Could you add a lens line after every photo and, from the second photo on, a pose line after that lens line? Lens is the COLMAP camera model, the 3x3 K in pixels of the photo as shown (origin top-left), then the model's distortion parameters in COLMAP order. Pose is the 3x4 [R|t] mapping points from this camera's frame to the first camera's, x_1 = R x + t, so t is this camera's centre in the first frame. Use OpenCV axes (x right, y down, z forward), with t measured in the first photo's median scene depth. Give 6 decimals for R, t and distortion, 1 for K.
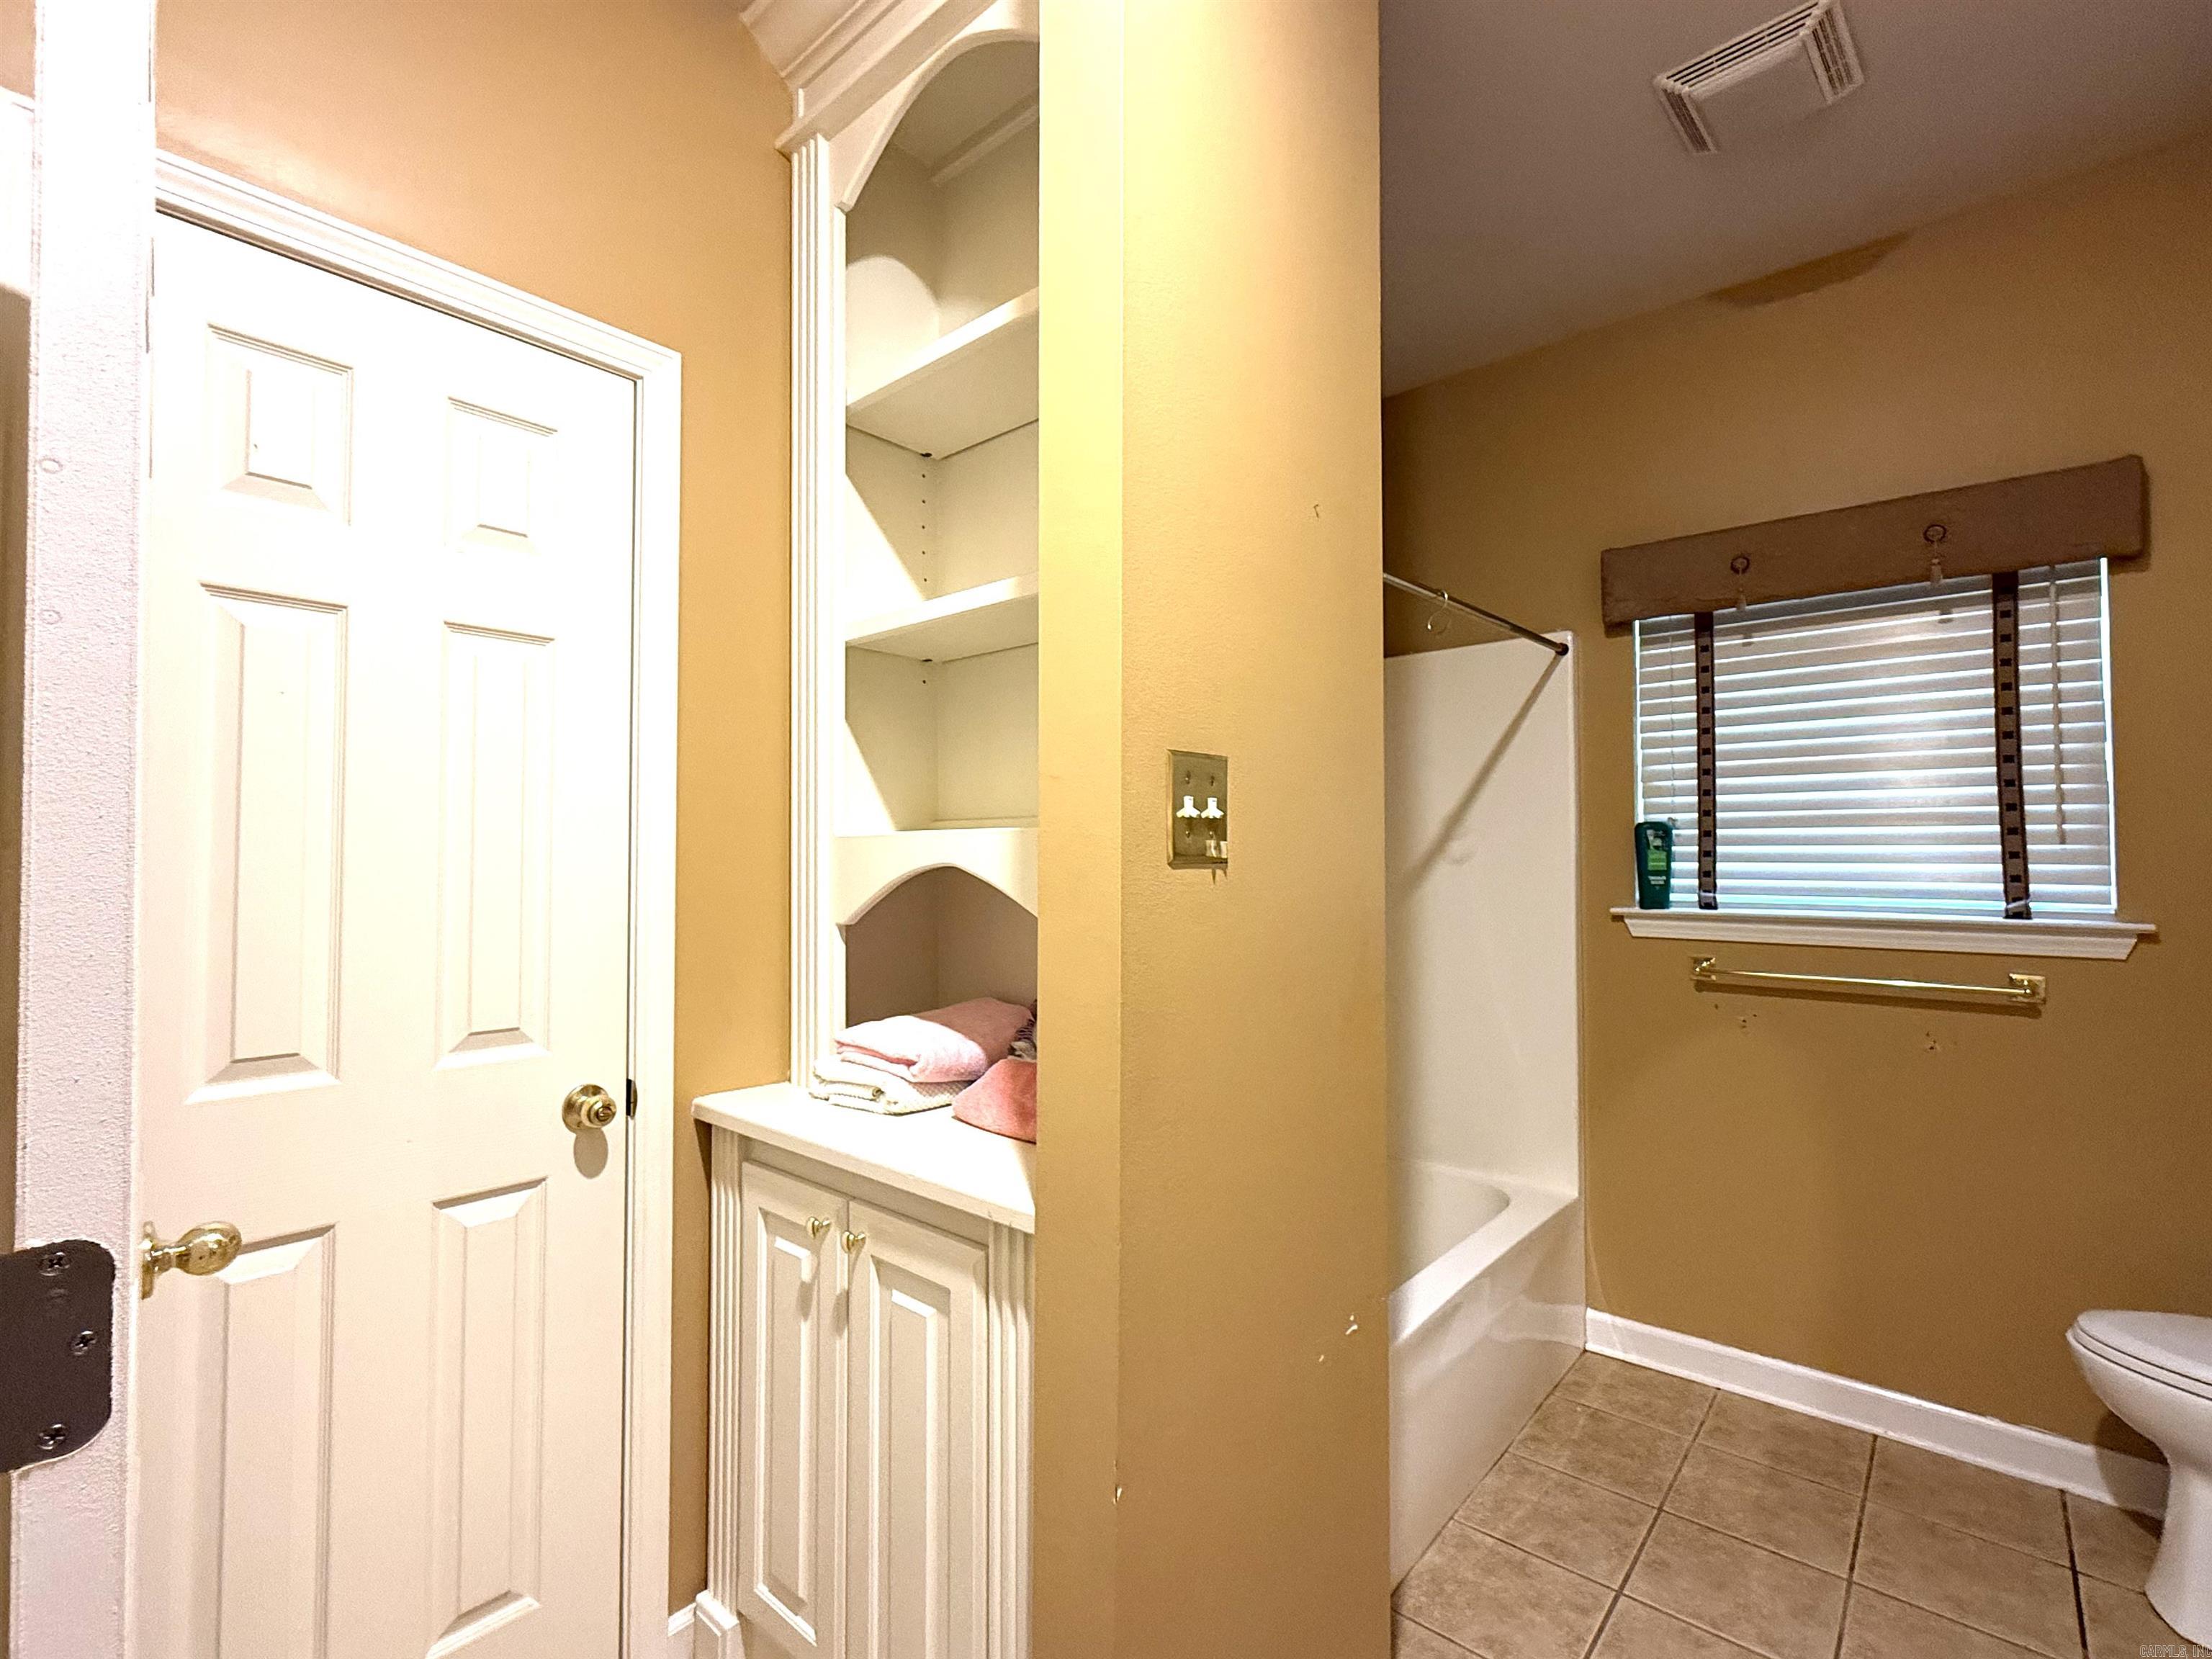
lens RADIAL K [[994.3, 0, 1107.5], [0, 994.3, 831.3], [0, 0, 1]] dist [-0.001486, -0.000039]
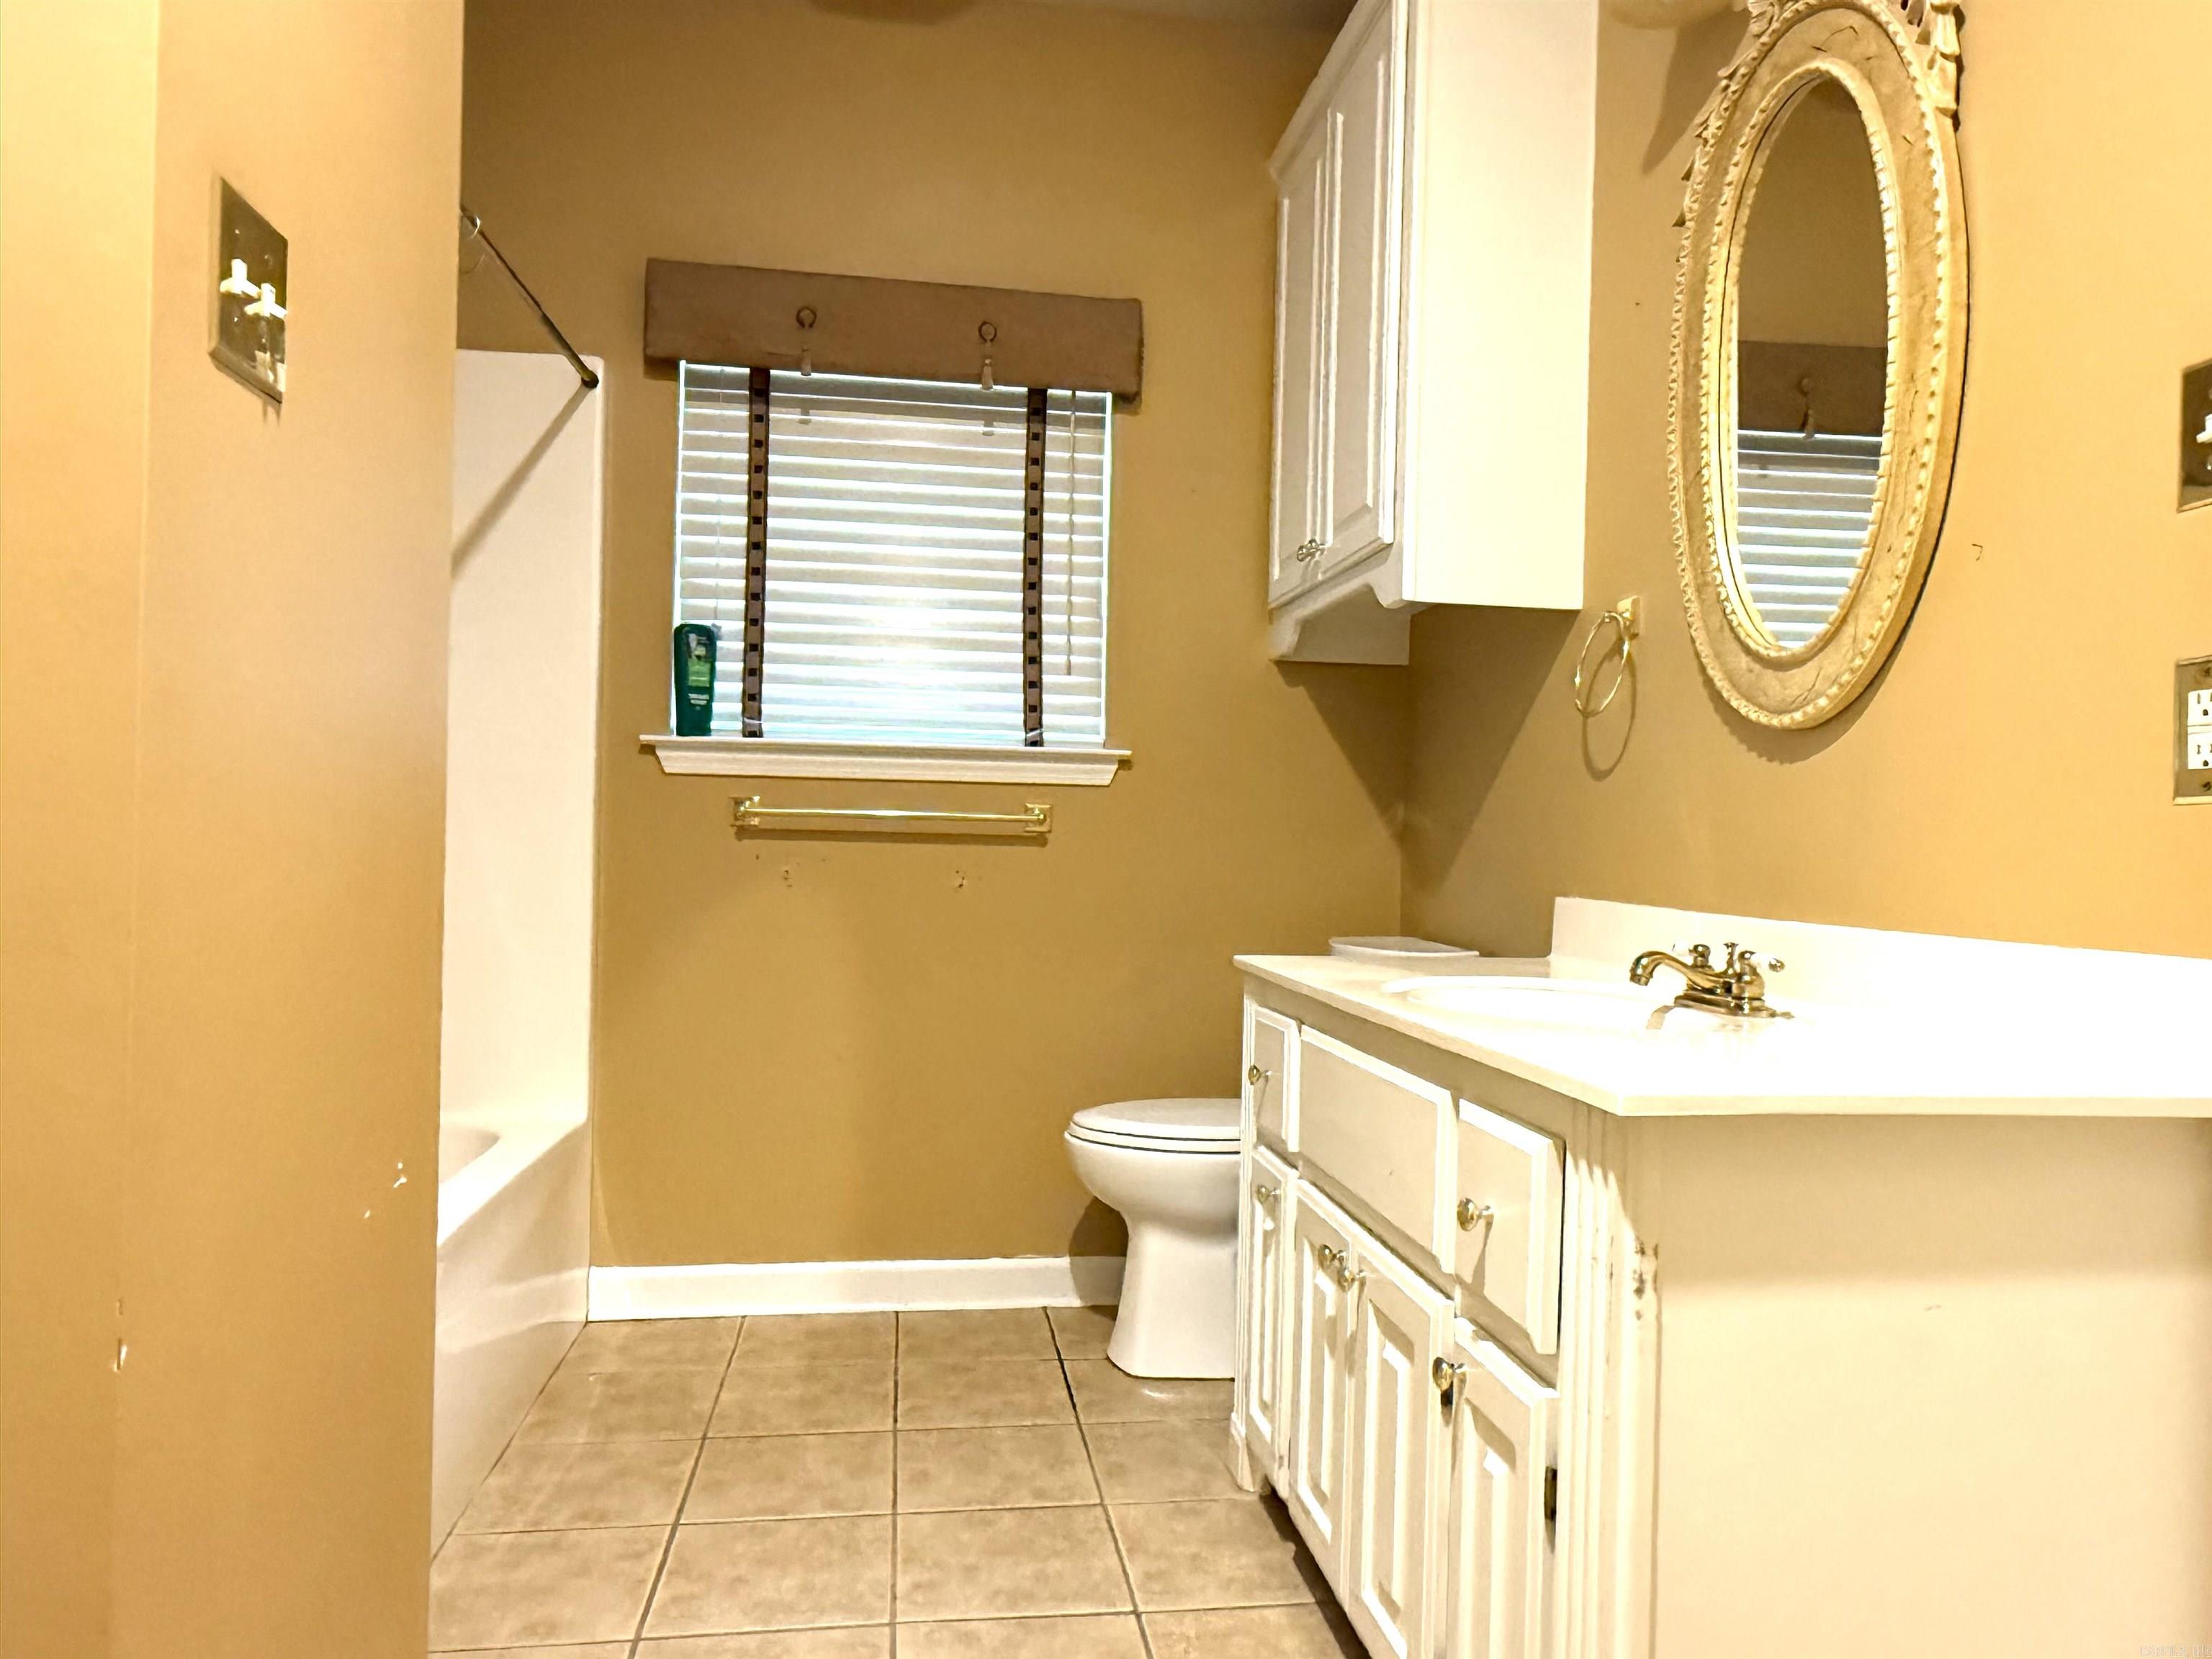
lens RADIAL K [[1463.3, 0, 1101.8], [0, 1463.3, 831.5], [0, 0, 1]] dist [0.010361, 0.001931]
pose [[0.660639, 0.014158, 0.750571, -0.119850], [-0.043405, 0.998870, 0.019363, 0.135675], [-0.749448, -0.045370, 0.660507, -0.009079]]
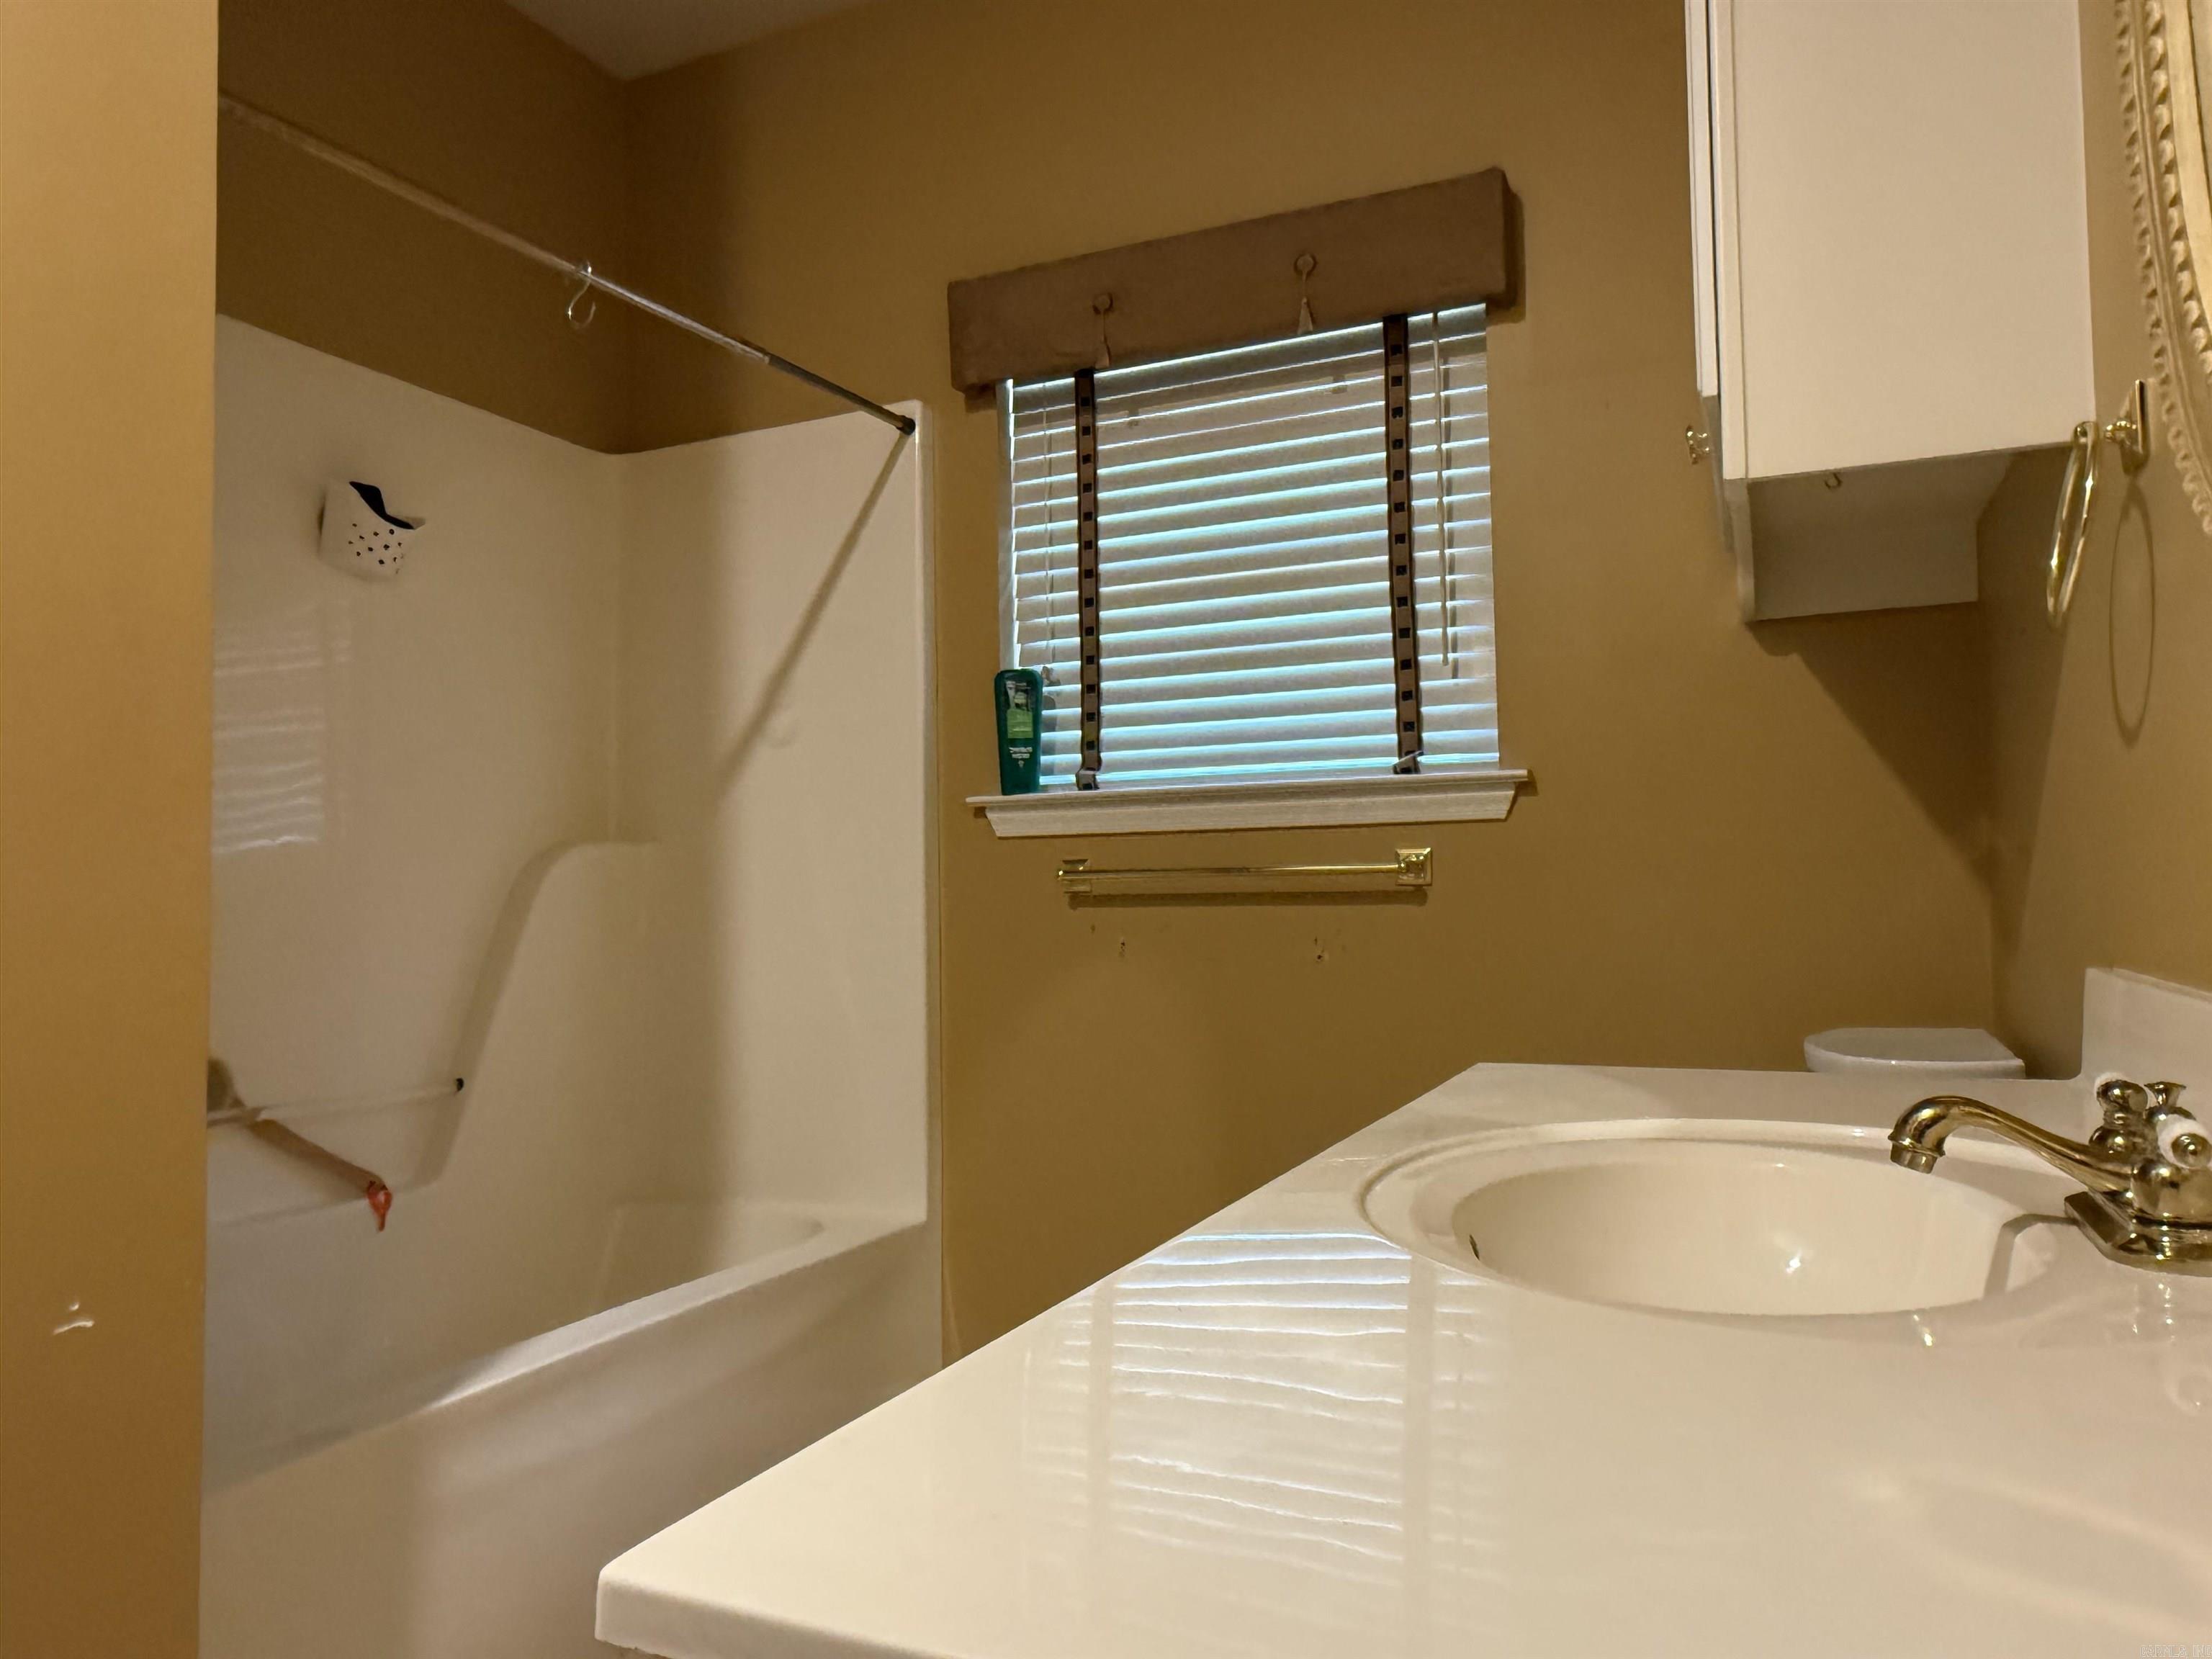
lens RADIAL K [[1463.3, 0, 1125.4], [0, 1463.3, 818.1], [0, 0, 1]] dist [0.010361, 0.001931]
pose [[0.959606, -0.006260, 0.281277, 0.386734], [0.013152, 0.999658, -0.022619, 0.138403], [-0.281039, 0.025405, 0.959360, -0.008396]]
